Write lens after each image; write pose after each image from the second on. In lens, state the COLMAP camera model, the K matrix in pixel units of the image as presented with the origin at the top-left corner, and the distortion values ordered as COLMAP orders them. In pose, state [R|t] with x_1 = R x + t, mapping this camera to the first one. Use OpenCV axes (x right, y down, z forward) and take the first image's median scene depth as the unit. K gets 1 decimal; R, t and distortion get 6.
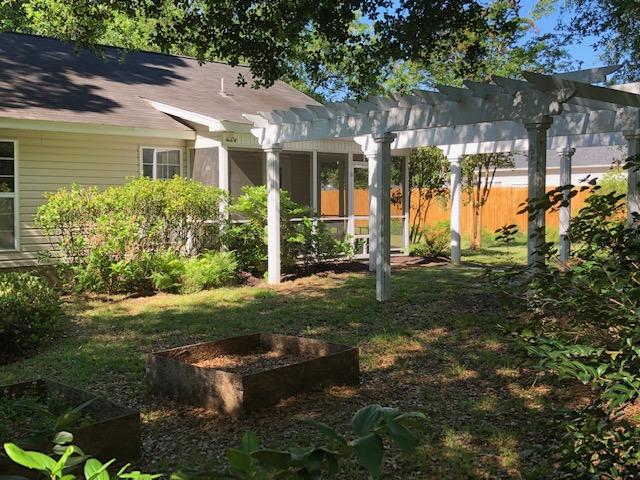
lens RADIAL K [[744.1, 0, 320.3], [0, 744.1, 240.3], [0, 0, 1]] dist [0.048189, 0.000000]
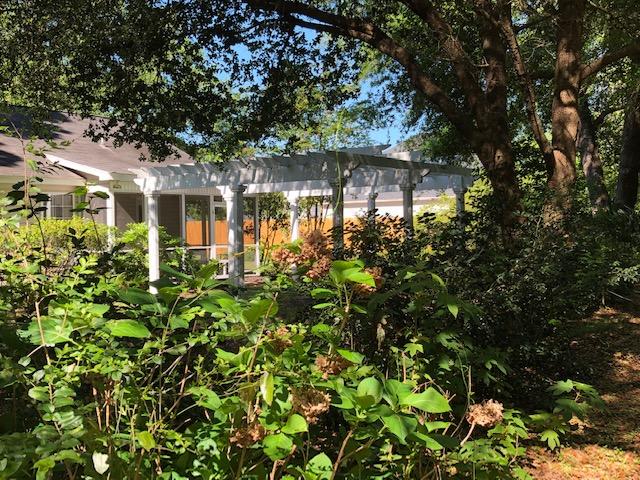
lens RADIAL K [[744.1, 0, 320.6], [0, 744.1, 239.7], [0, 0, 1]] dist [0.048189, 0.000000]
pose [[0.981280, -0.016067, 0.191917, -0.025127], [0.023550, 0.999046, -0.036776, 0.010292], [-0.191143, 0.040607, 0.980722, -0.313168]]
